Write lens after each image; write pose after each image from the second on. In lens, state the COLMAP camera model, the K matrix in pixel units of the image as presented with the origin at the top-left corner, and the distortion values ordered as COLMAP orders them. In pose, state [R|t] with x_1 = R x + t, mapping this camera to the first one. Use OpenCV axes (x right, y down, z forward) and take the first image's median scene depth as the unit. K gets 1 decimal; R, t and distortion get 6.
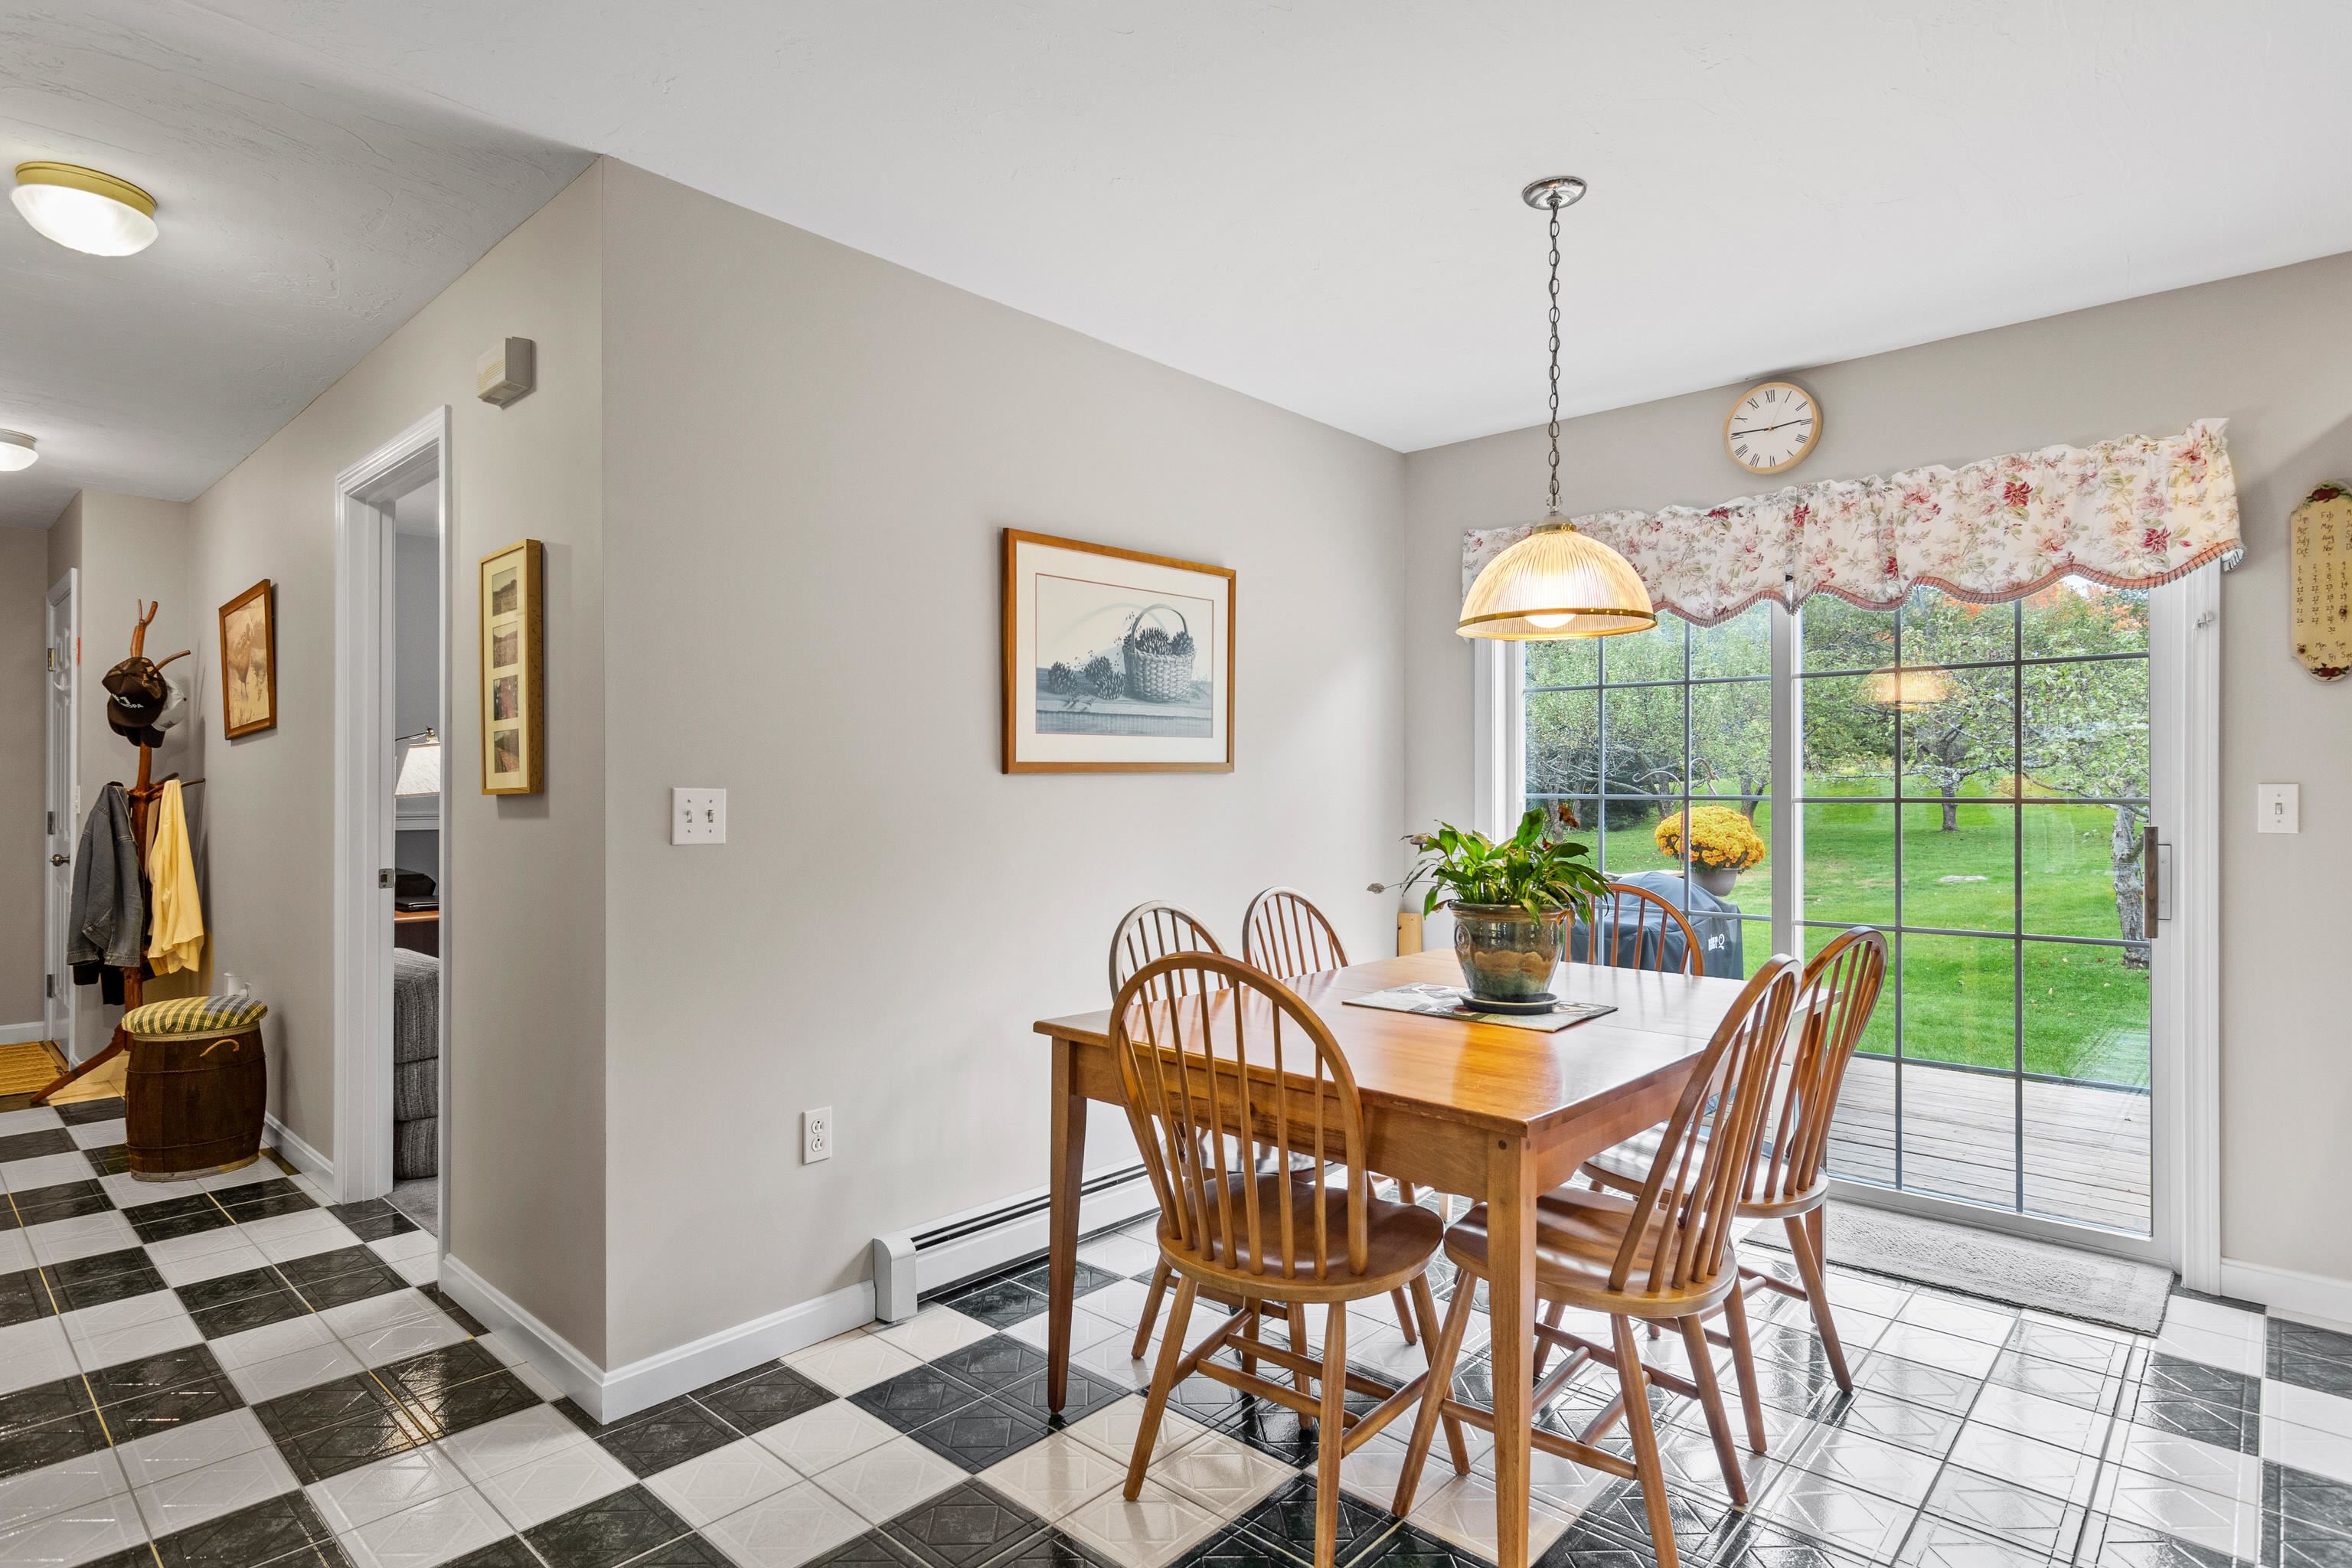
lens RADIAL K [[1218.1, 0, 1140.6], [0, 1218.1, 794.6], [0, 0, 1]] dist [0.000363, 0.001900]
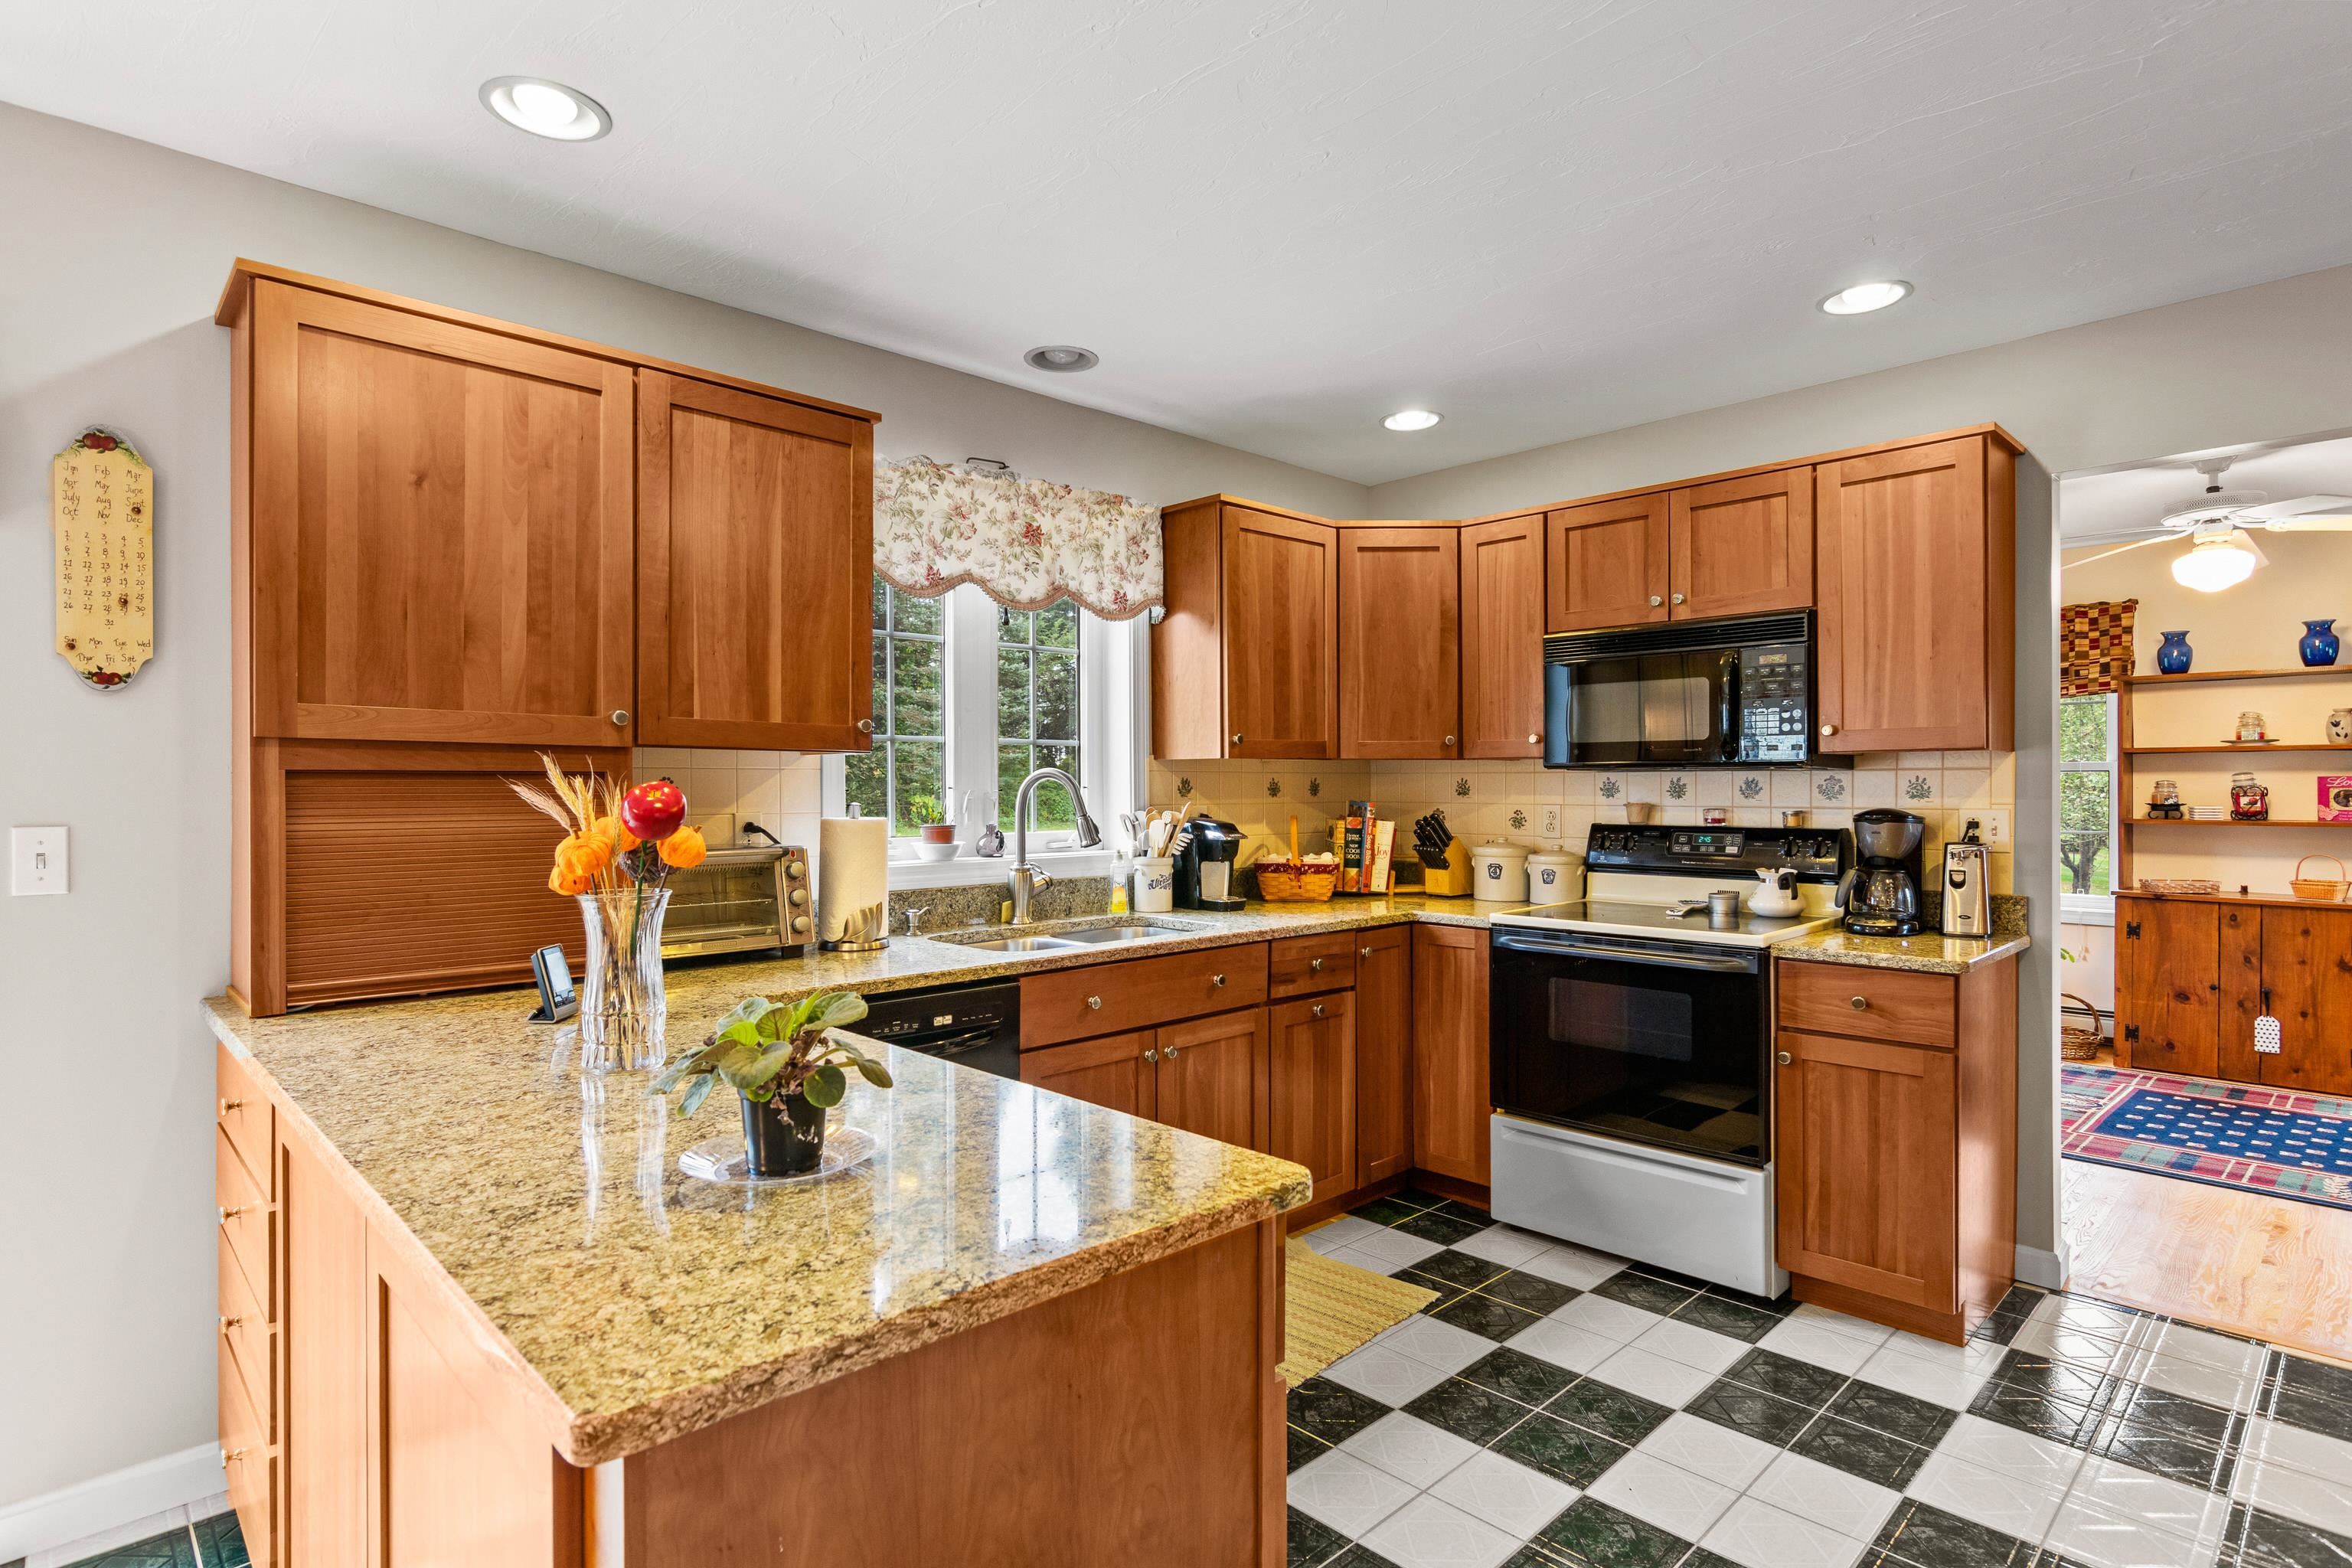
lens RADIAL K [[1218.1, 0, 1158.2], [0, 1218.1, 783.2], [0, 0, 1]] dist [0.000363, 0.001900]
pose [[0.051717, 0.000807, 0.998661, 0.220273], [0.010865, 0.999940, -0.001371, -0.024108], [-0.998603, 0.010921, 0.051705, 0.270545]]
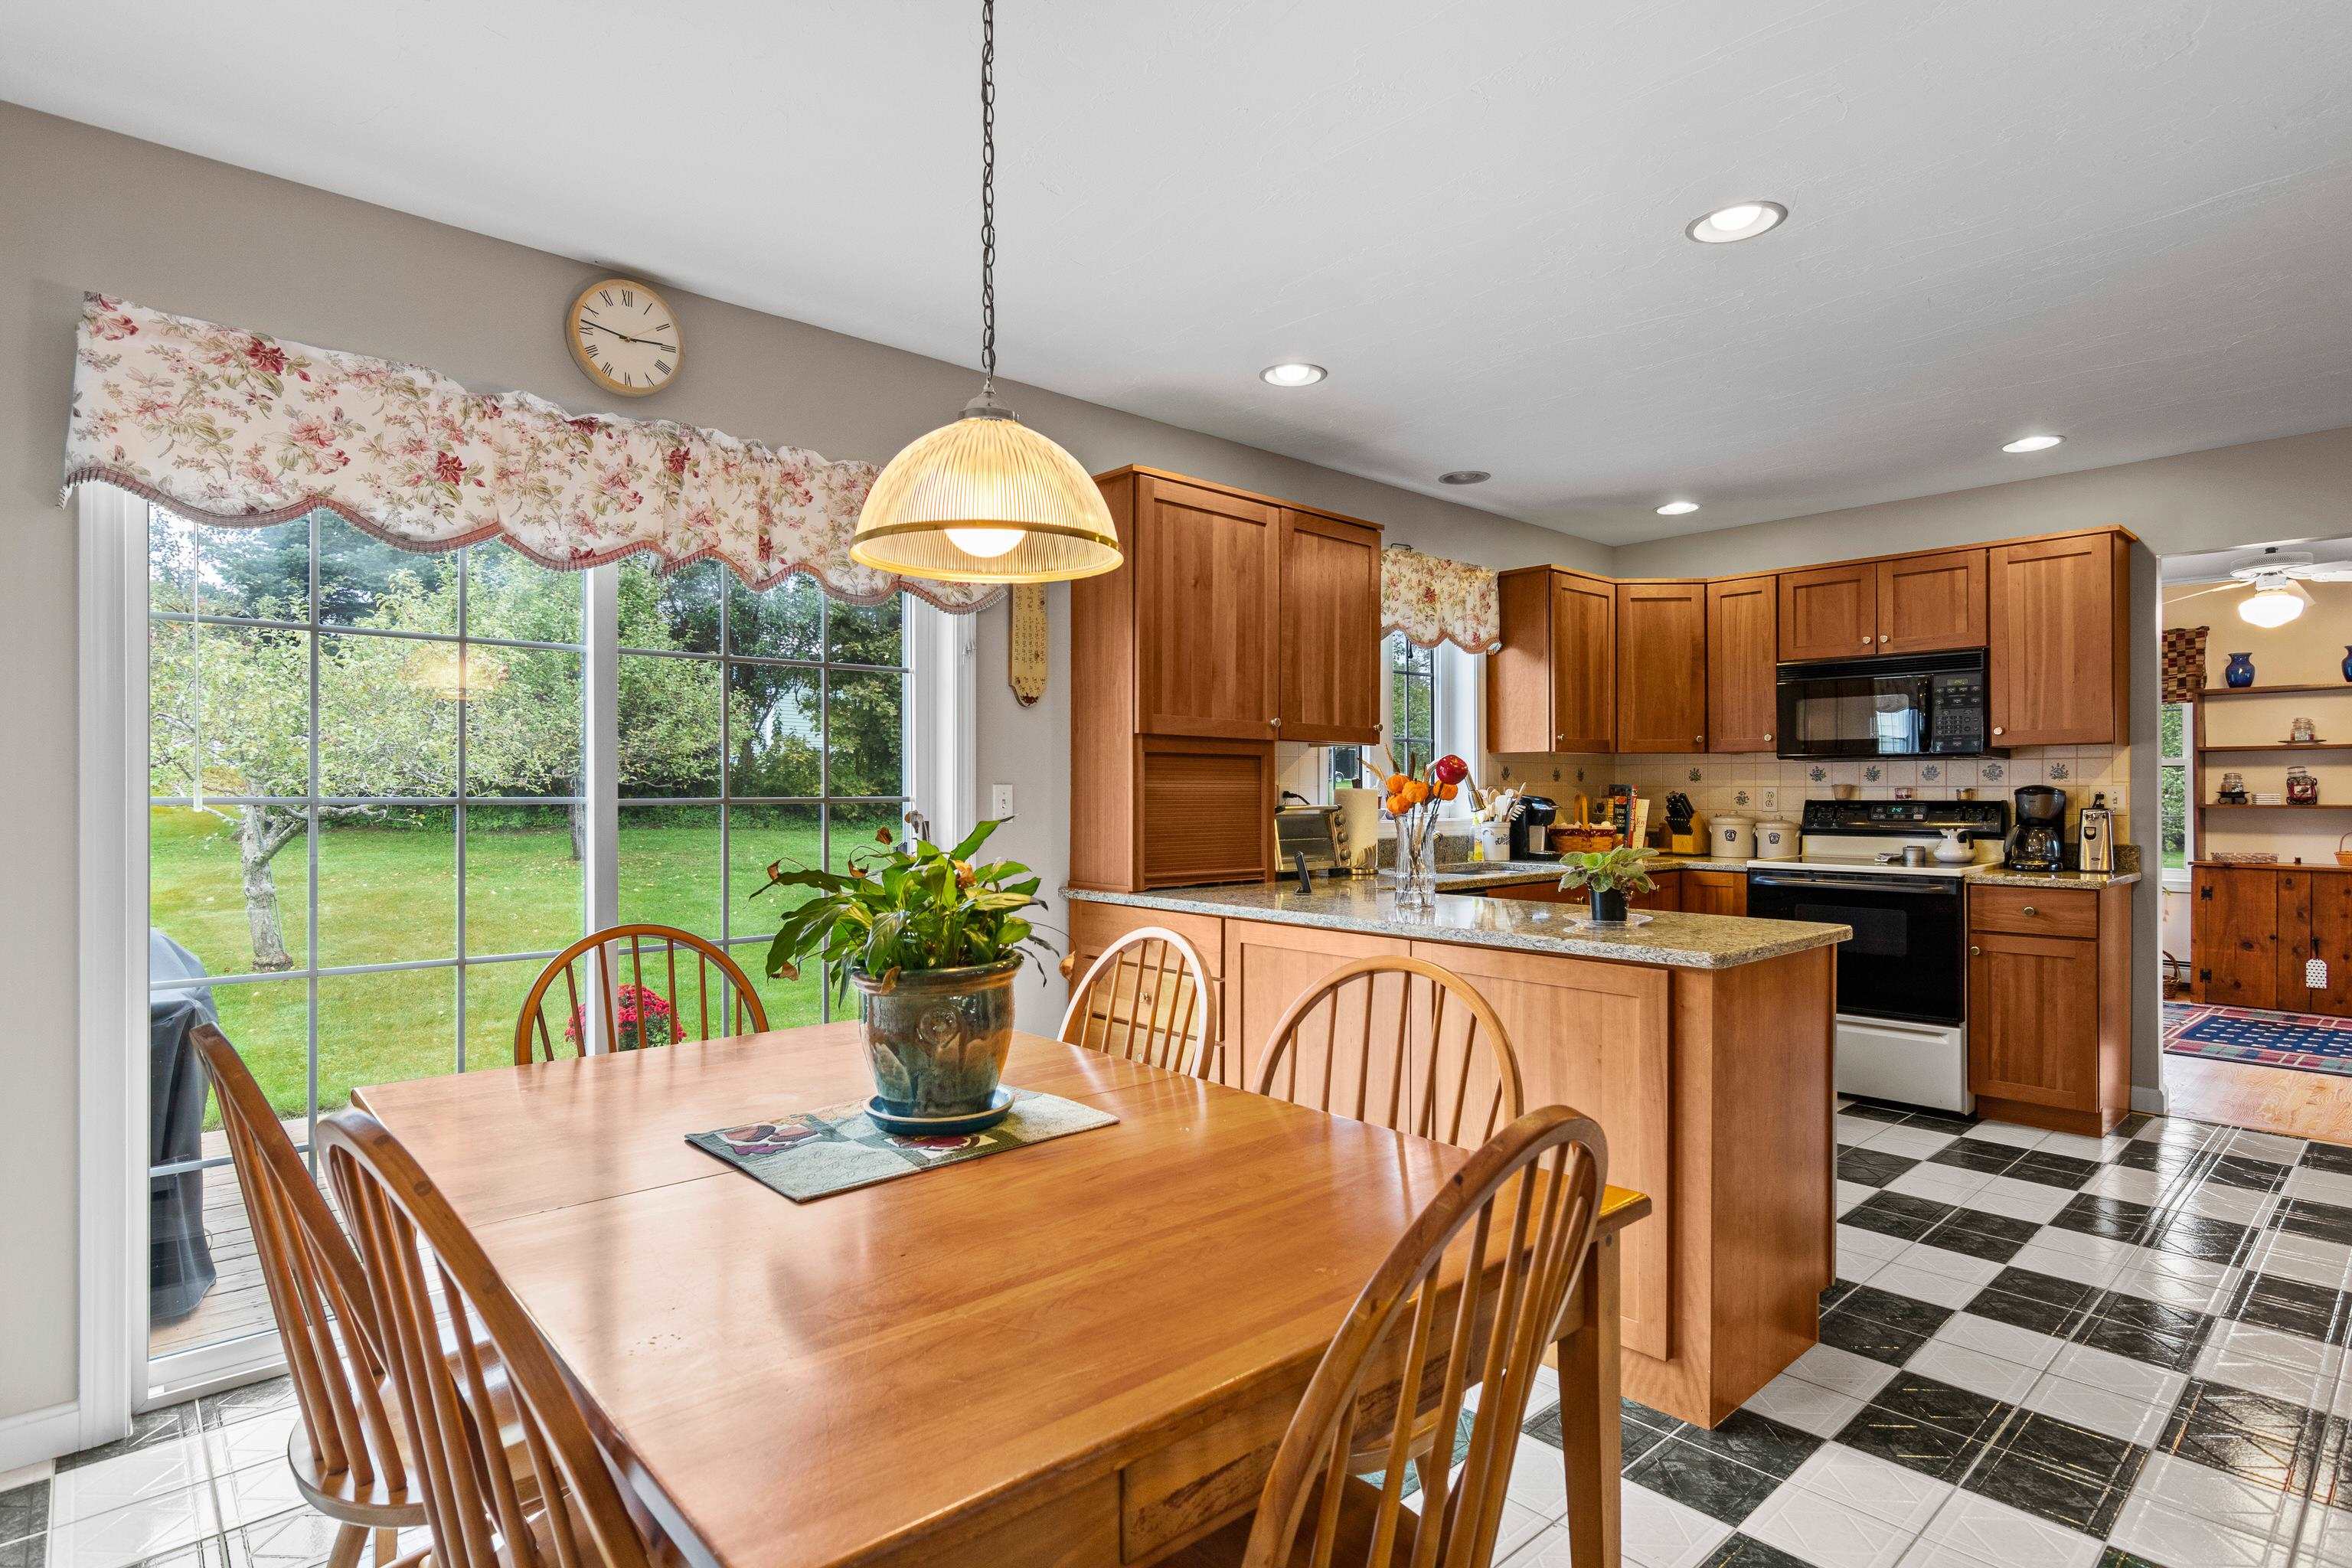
lens RADIAL K [[1218.1, 0, 1159.1], [0, 1218.1, 782.0], [0, 0, 1]] dist [0.000363, 0.001900]
pose [[0.079354, 0.007185, 0.996821, -0.280080], [0.008320, 0.999934, -0.007870, 0.000424], [-0.996812, 0.008918, 0.079289, 0.655510]]
